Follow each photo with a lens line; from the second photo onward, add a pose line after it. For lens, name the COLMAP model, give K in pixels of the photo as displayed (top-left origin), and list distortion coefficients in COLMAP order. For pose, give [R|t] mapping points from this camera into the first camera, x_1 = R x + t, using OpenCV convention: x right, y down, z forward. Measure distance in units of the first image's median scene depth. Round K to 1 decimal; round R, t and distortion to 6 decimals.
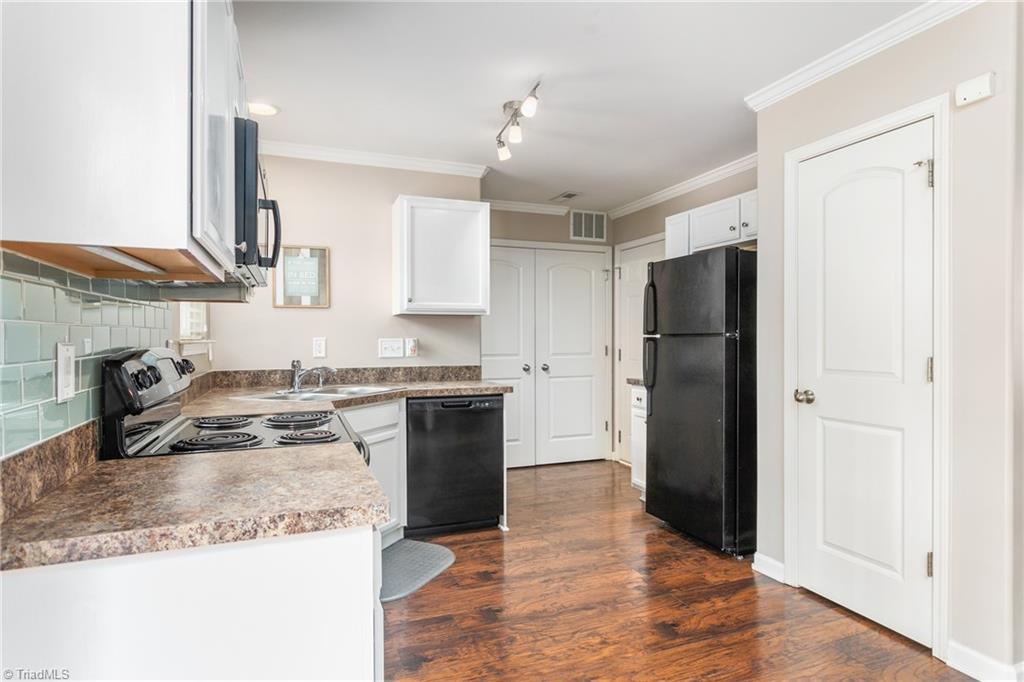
lens RADIAL K [[564.0, 0, 513.6], [0, 564.0, 337.2], [0, 0, 1]] dist [-0.000748, -0.000206]
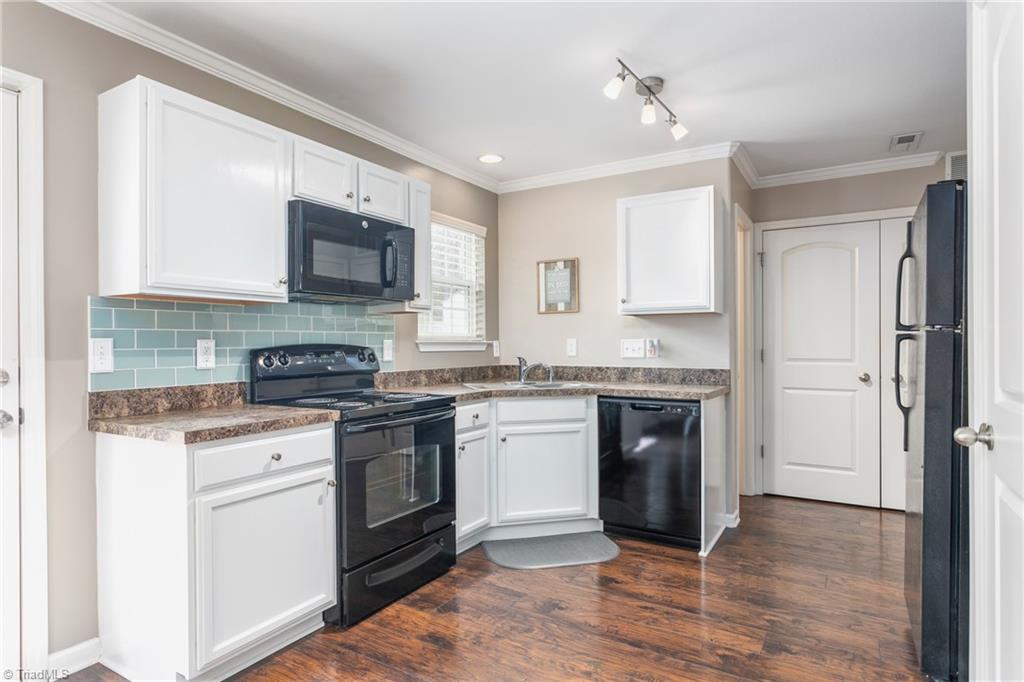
lens RADIAL K [[567.4, 0, 514.6], [0, 567.4, 343.1], [0, 0, 1]] dist [0.000288, 0.000366]
pose [[0.608866, -0.001150, -0.793272, 0.503186], [0.002394, 0.999997, 0.000388, 0.008947], [0.793270, -0.002135, 0.608867, 0.223233]]
